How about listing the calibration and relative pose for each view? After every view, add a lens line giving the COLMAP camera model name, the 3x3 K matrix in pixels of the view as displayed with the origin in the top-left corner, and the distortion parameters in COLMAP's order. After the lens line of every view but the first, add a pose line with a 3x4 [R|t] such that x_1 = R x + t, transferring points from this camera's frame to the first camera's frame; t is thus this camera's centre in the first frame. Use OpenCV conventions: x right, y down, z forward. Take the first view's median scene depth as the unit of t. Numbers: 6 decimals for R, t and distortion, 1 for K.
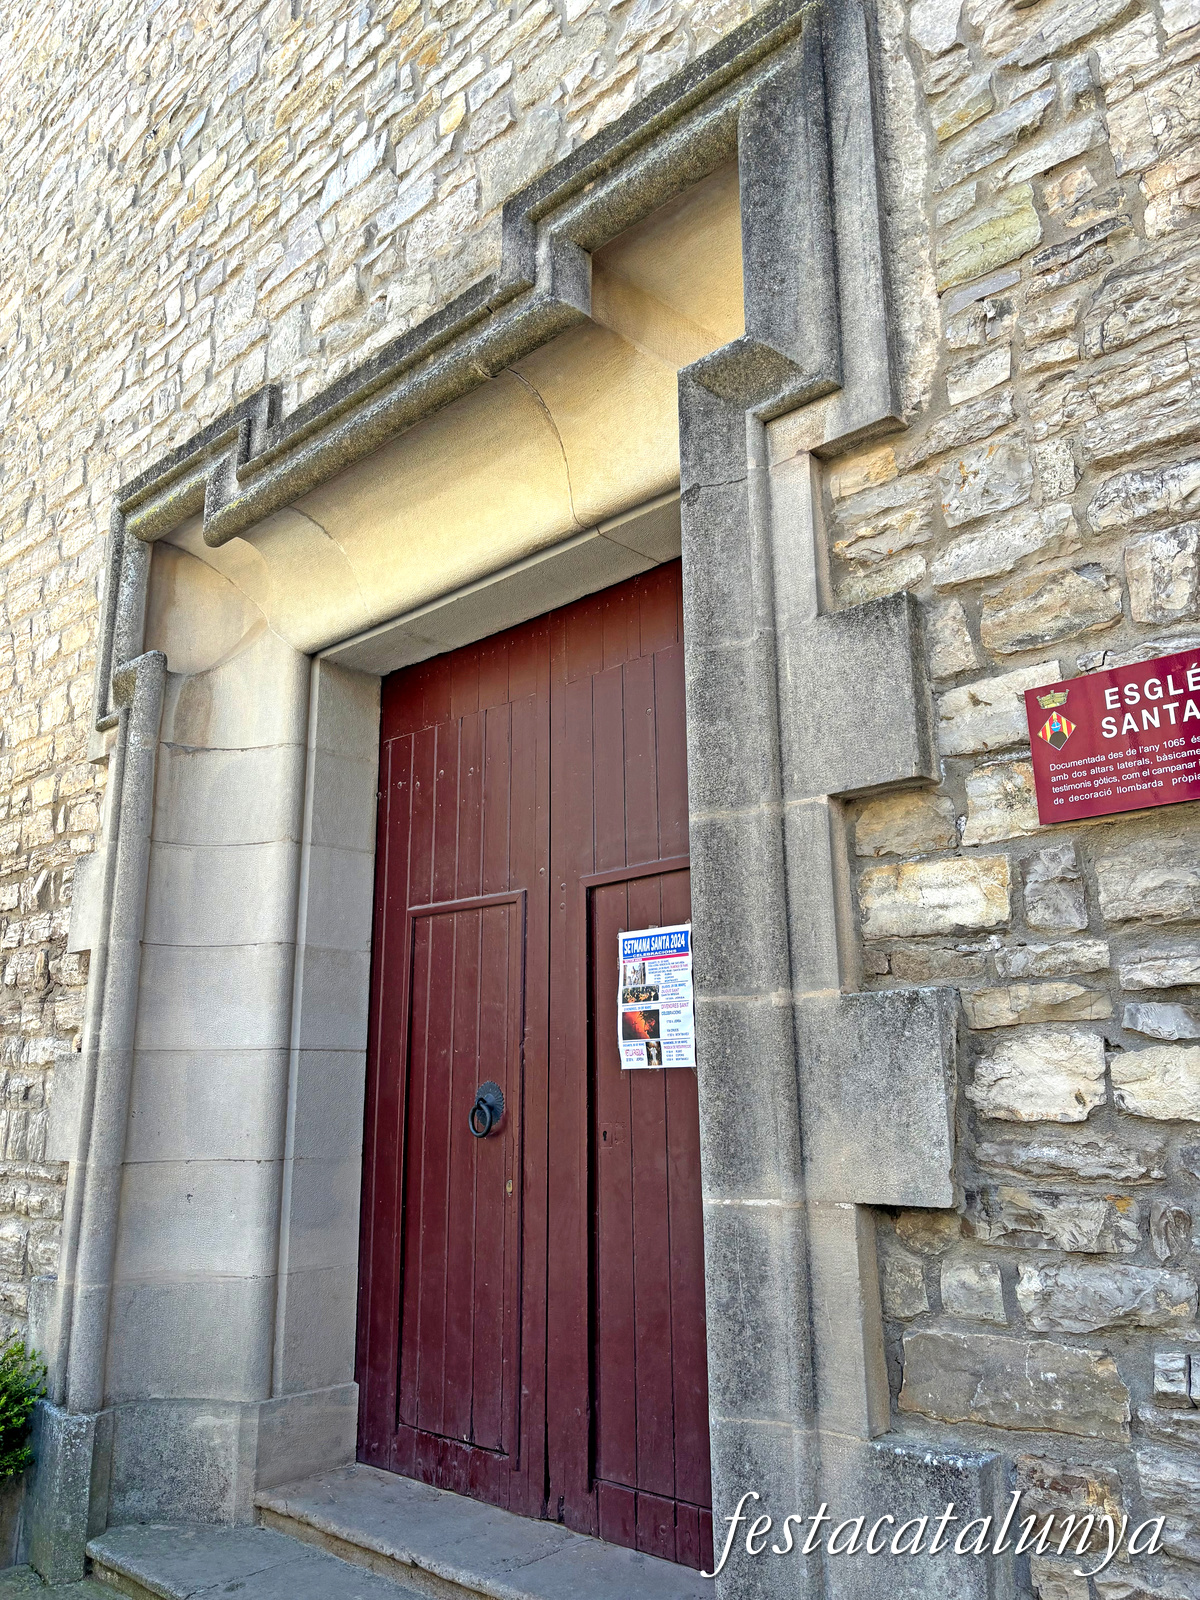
lens RADIAL K [[1217.0, 0, 600.0], [0, 1217.0, 800.0], [0, 0, 1]] dist [0.017110, 0.001448]
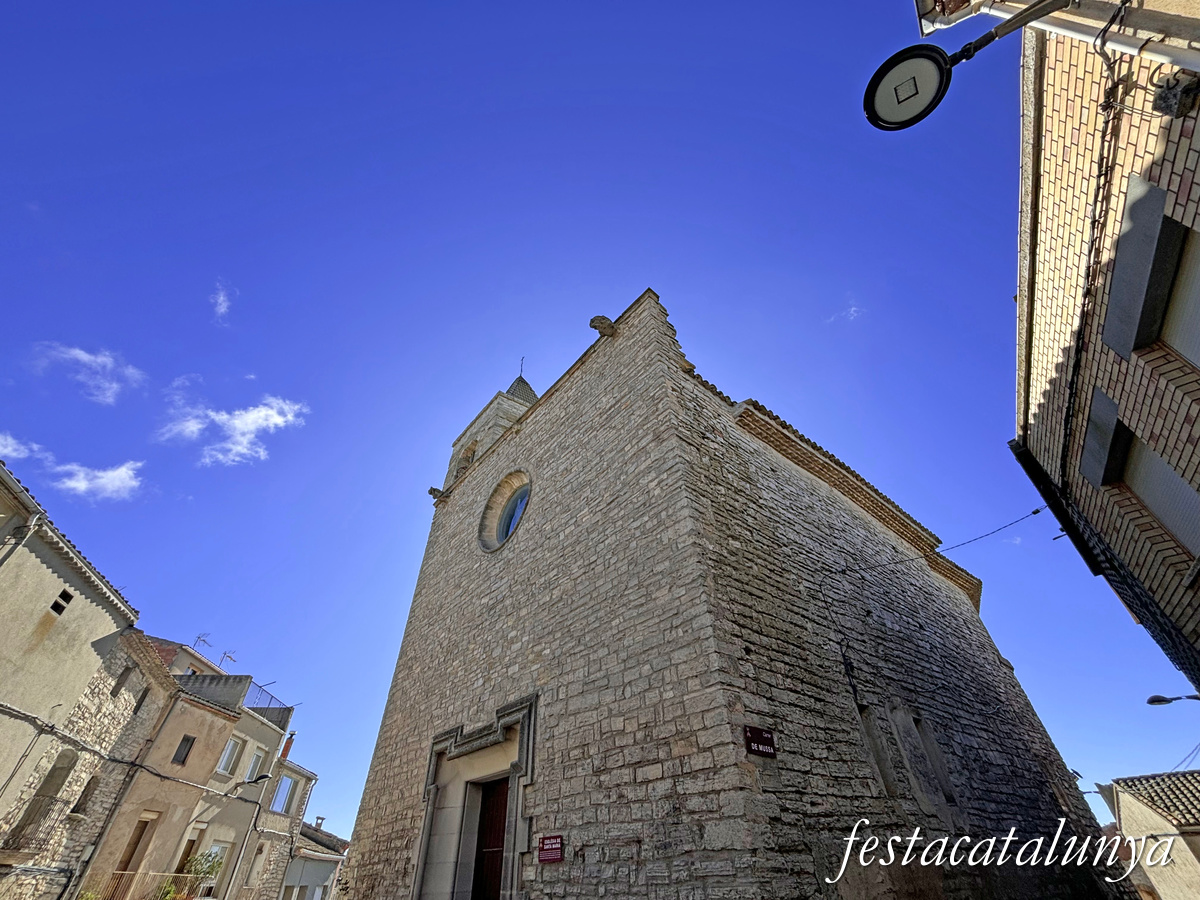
lens RADIAL K [[488.0, 0, 600.0], [0, 488.0, 450.0], [0, 0, 1]] dist [-0.001446, -0.000184]
pose [[0.993384, -0.090837, -0.070262, 0.894085], [0.048742, 0.887487, -0.458248, -0.631469], [0.103983, 0.451792, 0.886043, -2.060230]]
